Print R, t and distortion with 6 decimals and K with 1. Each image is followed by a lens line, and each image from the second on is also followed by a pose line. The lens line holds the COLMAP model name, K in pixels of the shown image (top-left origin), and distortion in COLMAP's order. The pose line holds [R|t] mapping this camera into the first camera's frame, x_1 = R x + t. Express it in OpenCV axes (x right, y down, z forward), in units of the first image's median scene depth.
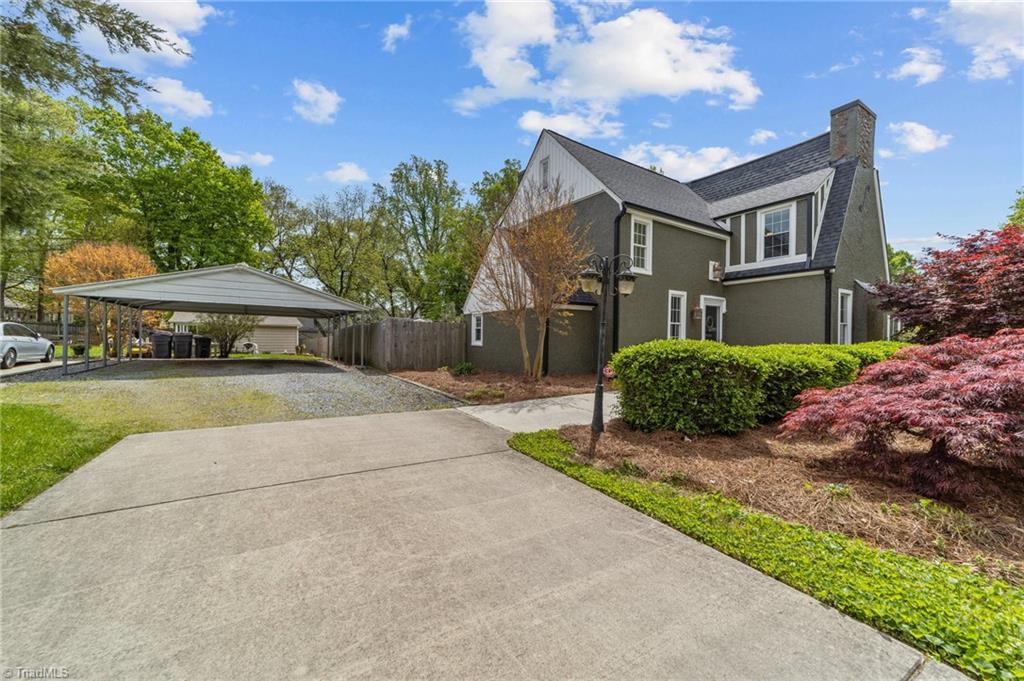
lens RADIAL K [[391.8, 0, 509.0], [0, 391.8, 340.6], [0, 0, 1]] dist [-0.018171, 0.011233]
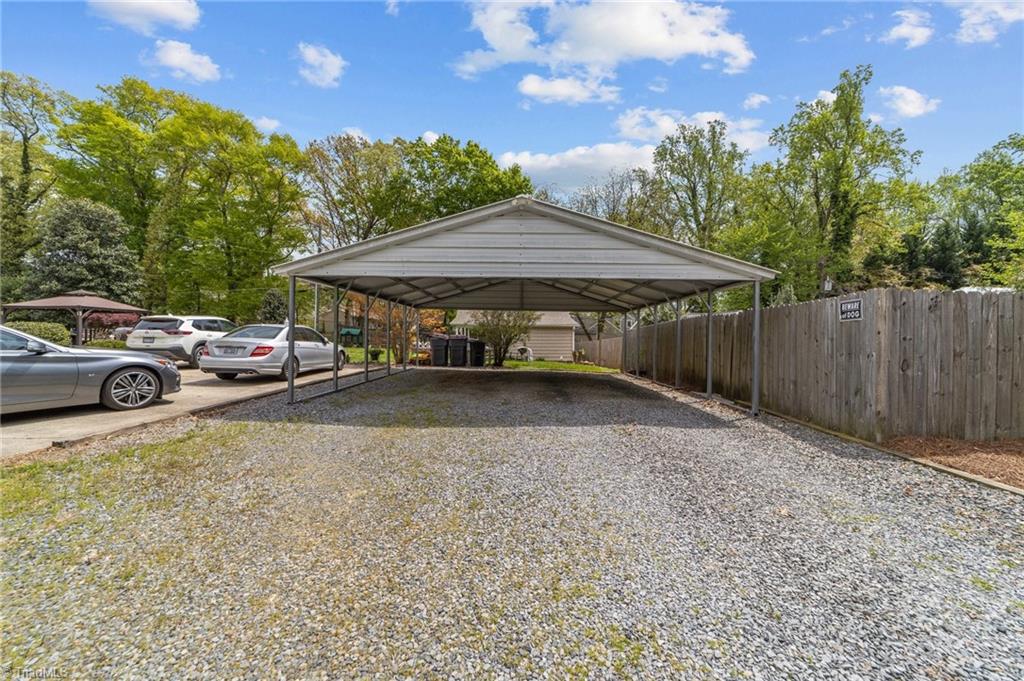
lens RADIAL K [[391.8, 0, 509.0], [0, 391.8, 340.6], [0, 0, 1]] dist [-0.018171, 0.011233]
pose [[0.819796, -0.004056, -0.572642, -0.368573], [0.001141, 0.999985, -0.005449, -0.007039], [0.572655, 0.003814, 0.819788, 0.514411]]
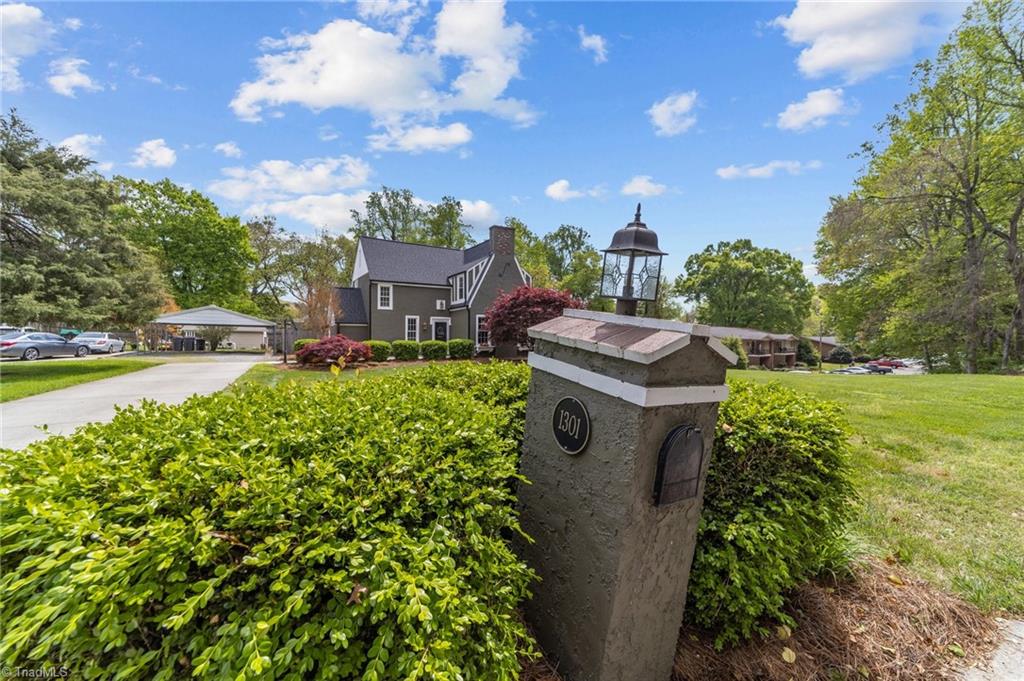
lens RADIAL K [[391.8, 0, 509.0], [0, 391.8, 340.6], [0, 0, 1]] dist [-0.018171, 0.011233]
pose [[0.999634, -0.006397, -0.026267, 0.908249], [0.006417, 0.999979, 0.000707, 0.008012], [0.026262, -0.000876, 0.999655, -1.001102]]
